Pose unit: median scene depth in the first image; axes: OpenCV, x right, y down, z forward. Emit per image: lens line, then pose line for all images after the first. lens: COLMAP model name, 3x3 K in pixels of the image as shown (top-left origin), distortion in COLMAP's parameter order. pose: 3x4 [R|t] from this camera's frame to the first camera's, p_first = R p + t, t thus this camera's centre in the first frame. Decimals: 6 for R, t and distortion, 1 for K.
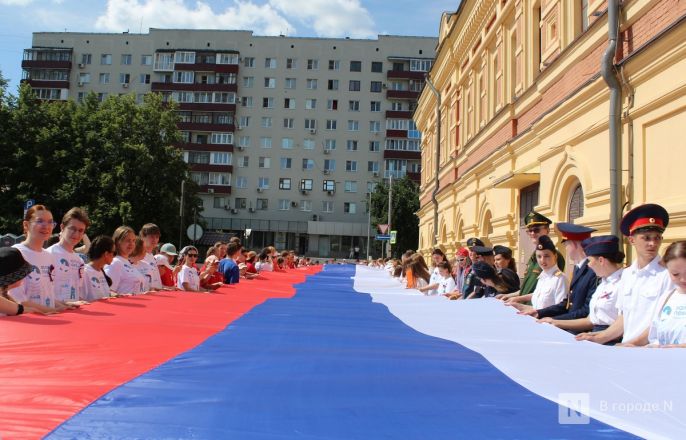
lens RADIAL K [[629.2, 0, 317.1], [0, 629.2, 196.2], [0, 0, 1]] dist [-0.156042, 0.149411]
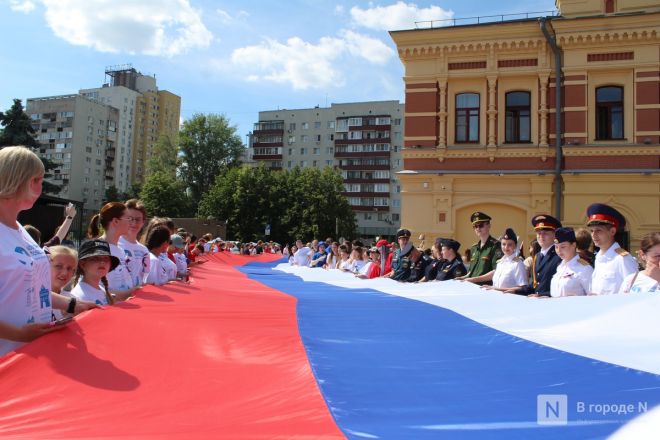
lens RADIAL K [[558.5, 0, 330.0], [0, 558.5, 220.0], [0, 0, 1]] dist [-0.168498, 0.143648]
pose [[0.954286, -0.030949, -0.297288, 0.125292], [0.041007, 0.998776, 0.027656, -0.025554], [0.296068, -0.038583, 0.954387, -0.322937]]
